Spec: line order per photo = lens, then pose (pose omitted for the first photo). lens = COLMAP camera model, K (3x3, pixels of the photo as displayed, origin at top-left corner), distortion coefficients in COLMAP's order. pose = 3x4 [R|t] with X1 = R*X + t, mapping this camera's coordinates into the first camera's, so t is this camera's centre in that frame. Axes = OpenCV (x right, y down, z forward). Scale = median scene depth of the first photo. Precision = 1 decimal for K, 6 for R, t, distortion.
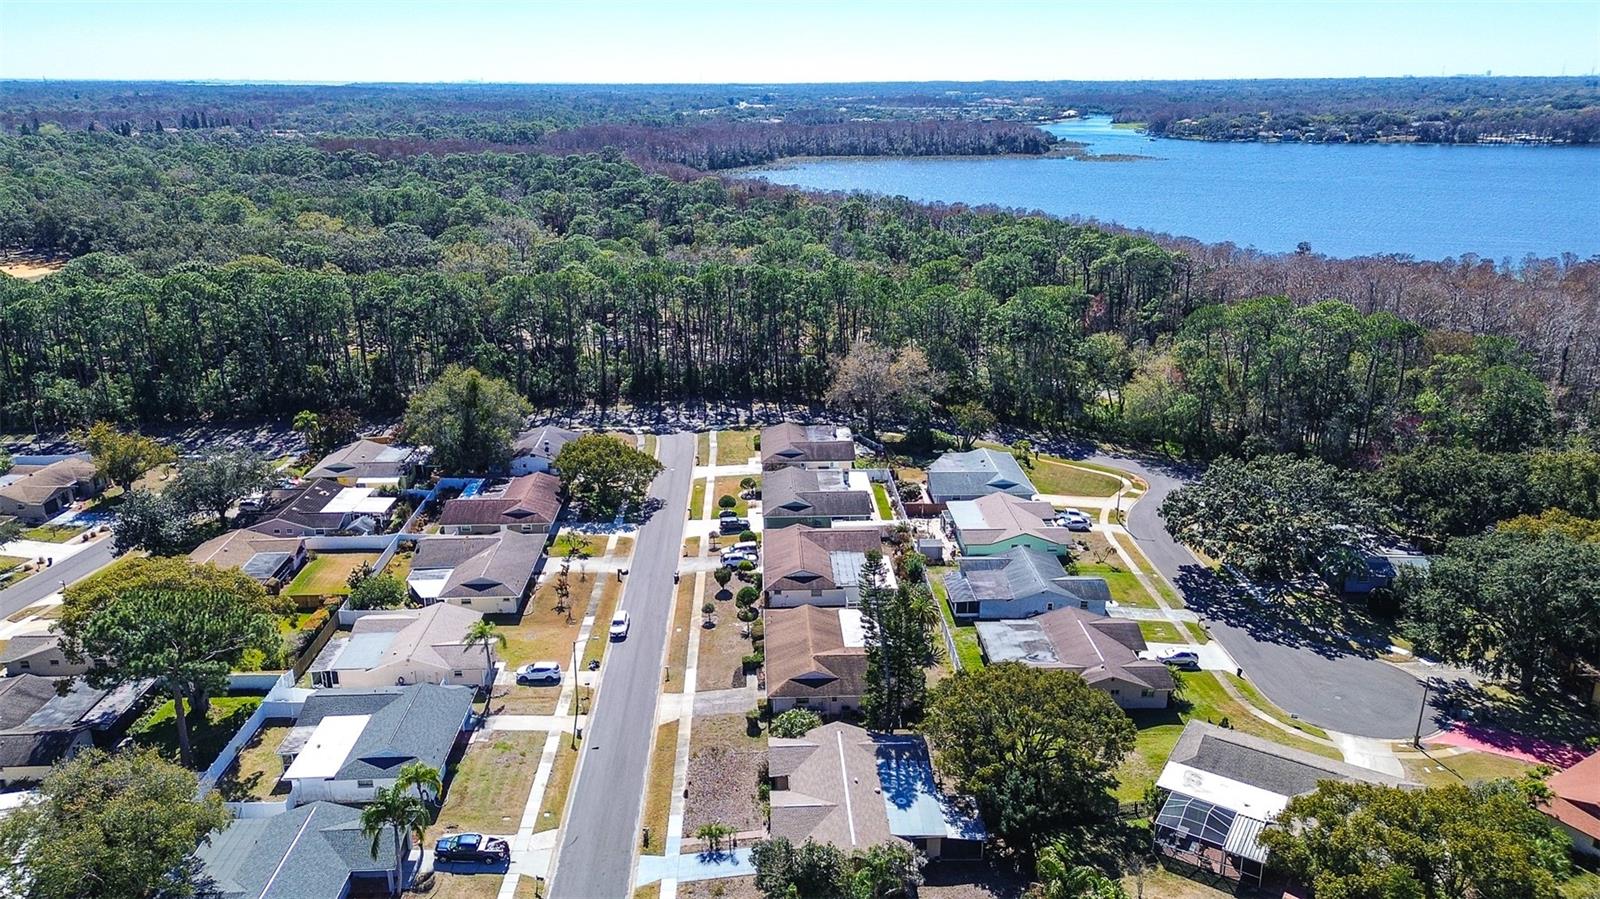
lens RADIAL K [[1126.6, 0, 798.9], [0, 1126.6, 452.7], [0, 0, 1]] dist [0.064983, -0.025353]
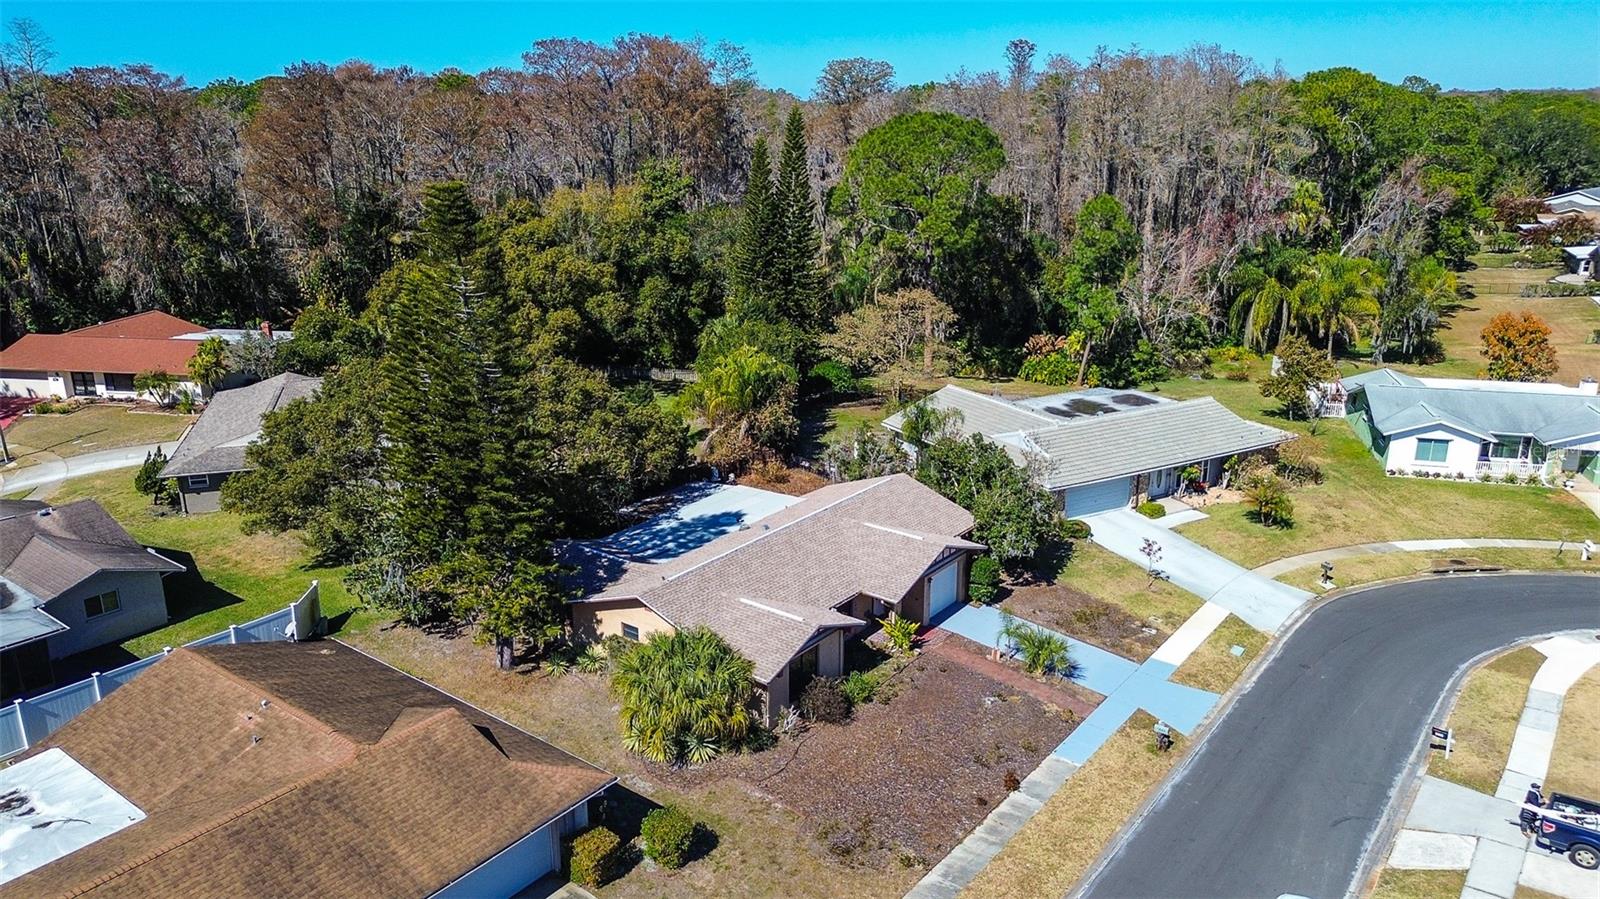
lens RADIAL K [[1126.6, 0, 792.5], [0, 1126.6, 449.0], [0, 0, 1]] dist [0.064983, -0.025353]
pose [[-0.764421, -0.171367, 0.621525, -0.160426], [0.212874, 0.842875, 0.494214, 0.004846], [-0.608560, 0.510094, -0.607832, 0.757987]]
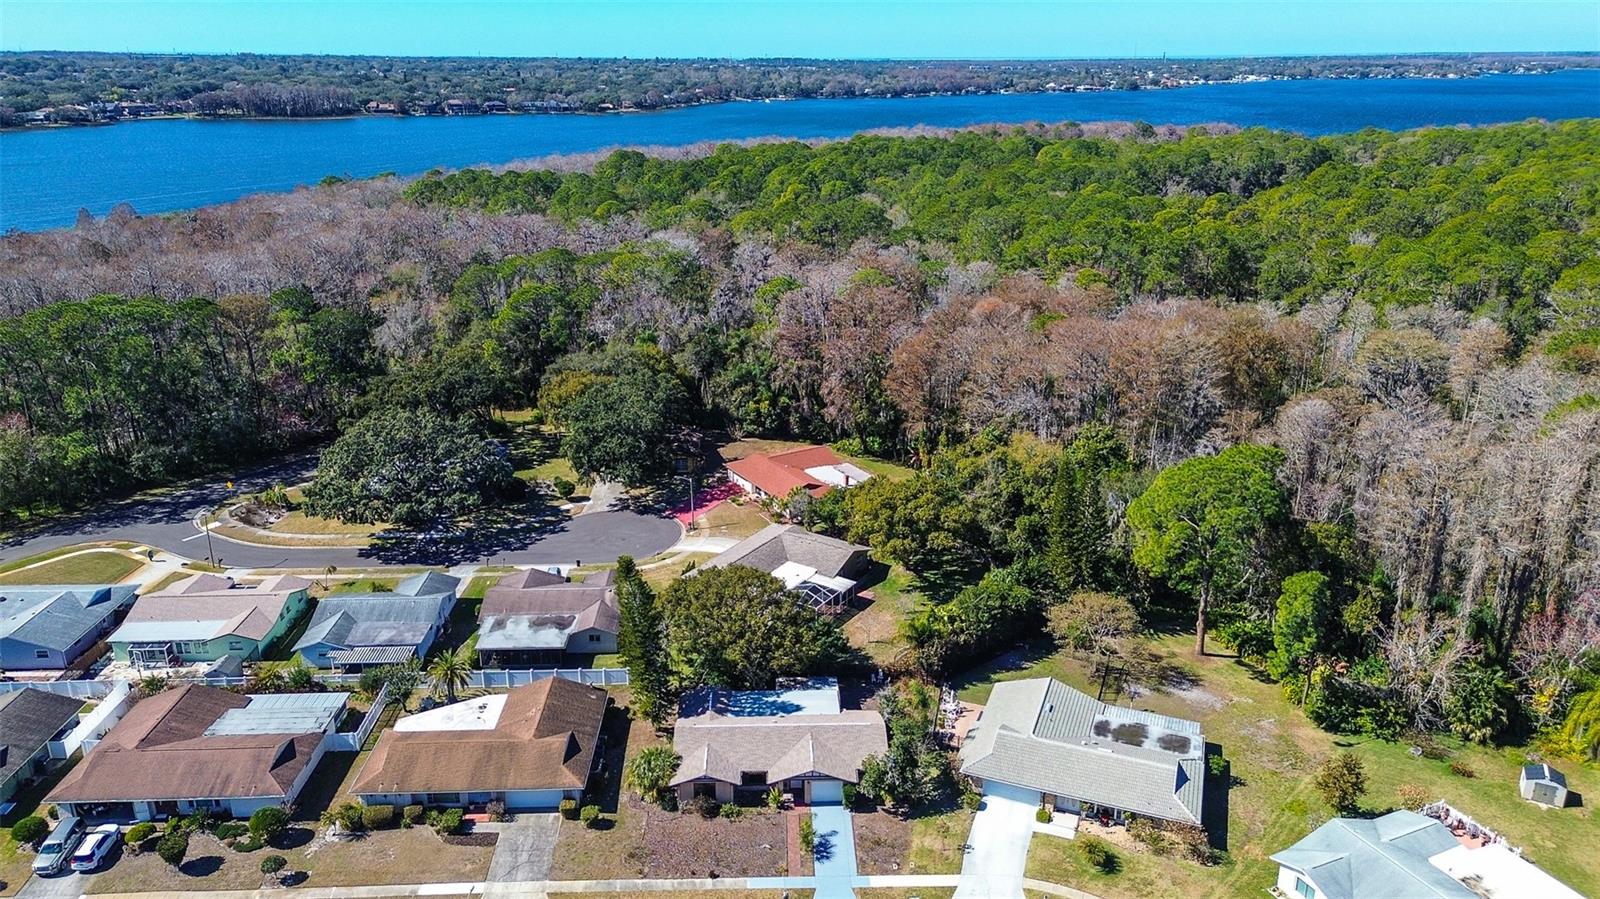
lens RADIAL K [[1126.6, 0, 790.7], [0, 1126.6, 457.5], [0, 0, 1]] dist [0.064983, -0.025353]
pose [[0.010675, -0.332668, 0.942983, -0.513629], [0.310263, 0.897595, 0.313144, -0.155042], [-0.950591, 0.289230, 0.112797, 0.467138]]
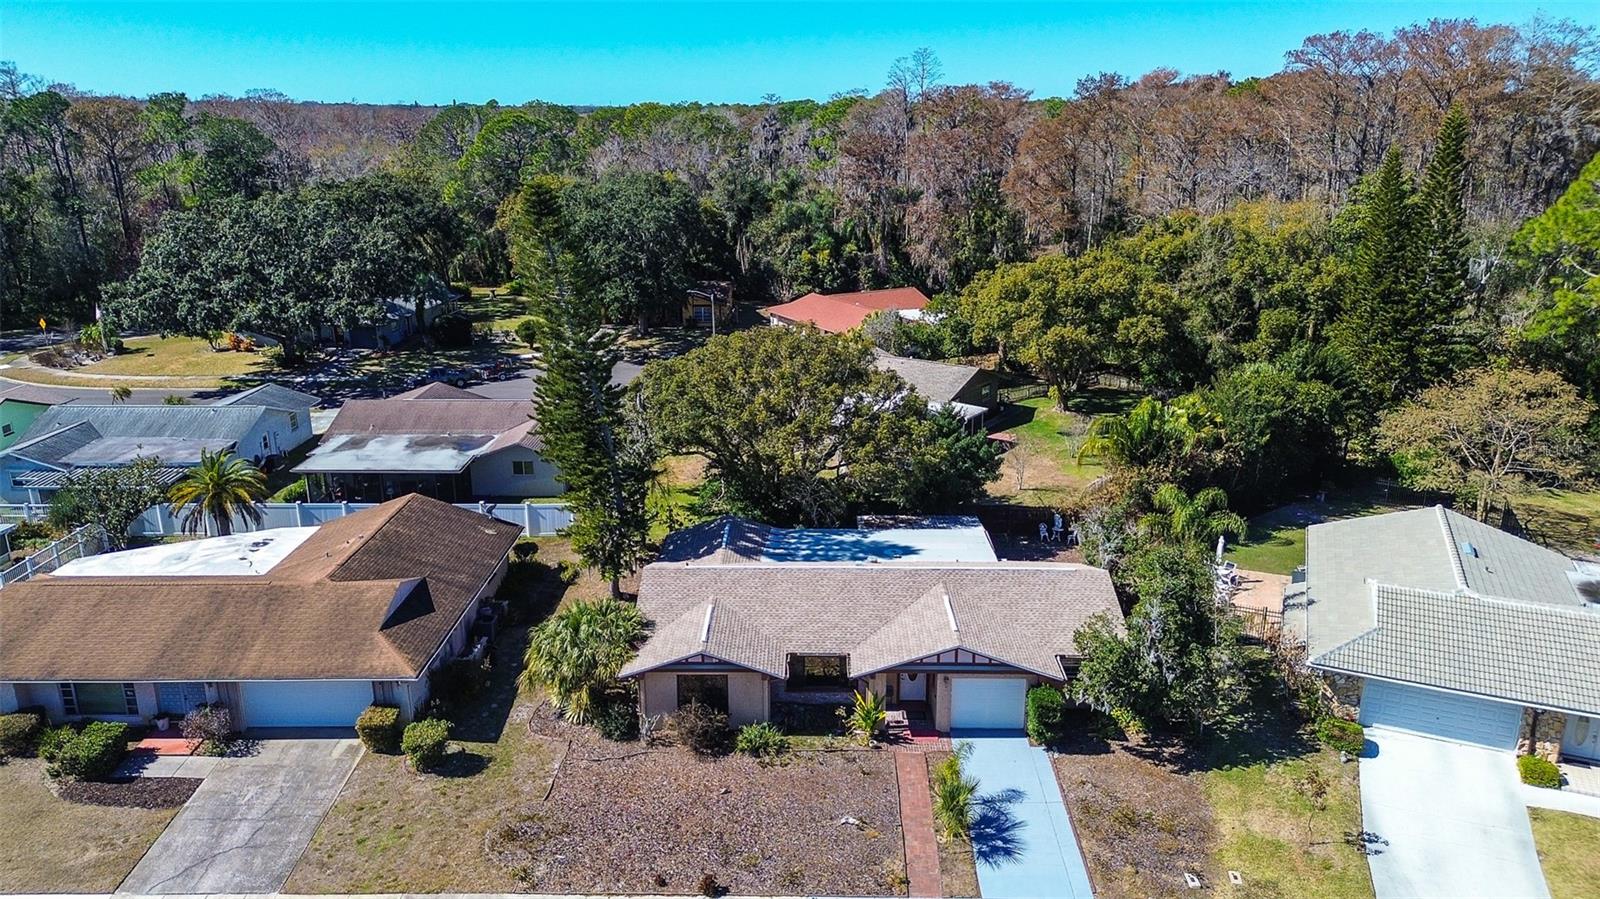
lens RADIAL K [[1126.6, 0, 788.2], [0, 1126.6, 451.4], [0, 0, 1]] dist [0.064983, -0.025353]
pose [[0.055076, -0.282174, 0.957781, -0.238709], [0.314733, 0.915243, 0.251543, 0.066034], [-0.947581, 0.287591, 0.139218, 0.558228]]
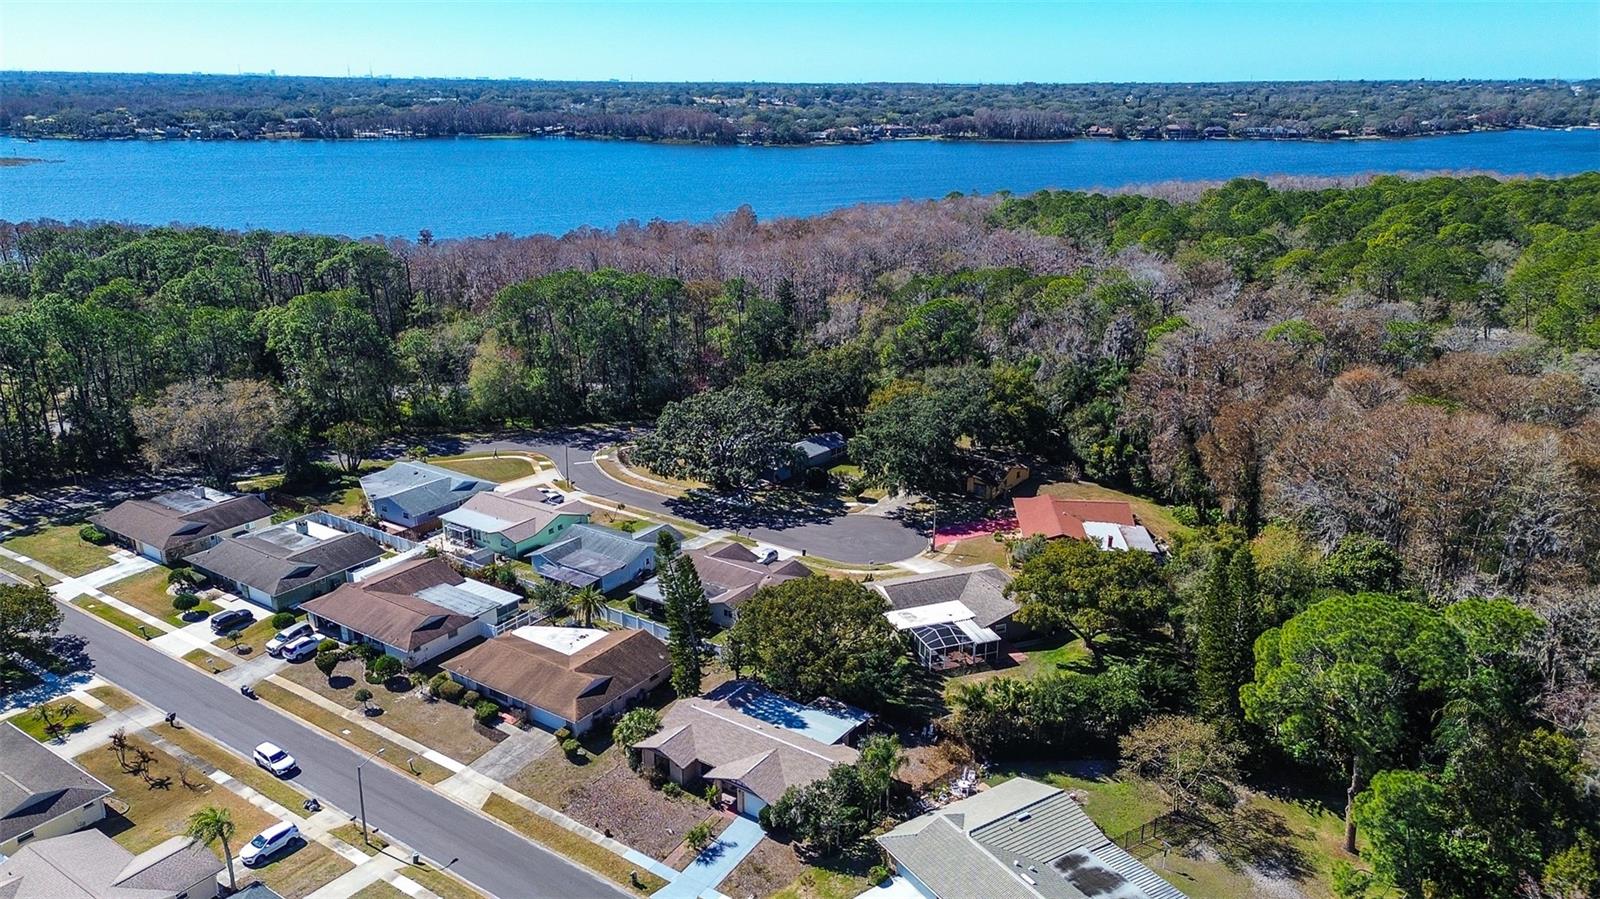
lens RADIAL K [[1126.6, 0, 797.8], [0, 1126.6, 439.3], [0, 0, 1]] dist [0.064983, -0.025353]
pose [[0.596708, -0.239447, 0.765901, -0.406426], [0.245590, 0.963138, 0.109773, -0.050389], [-0.763953, 0.122595, 0.633519, 0.148694]]
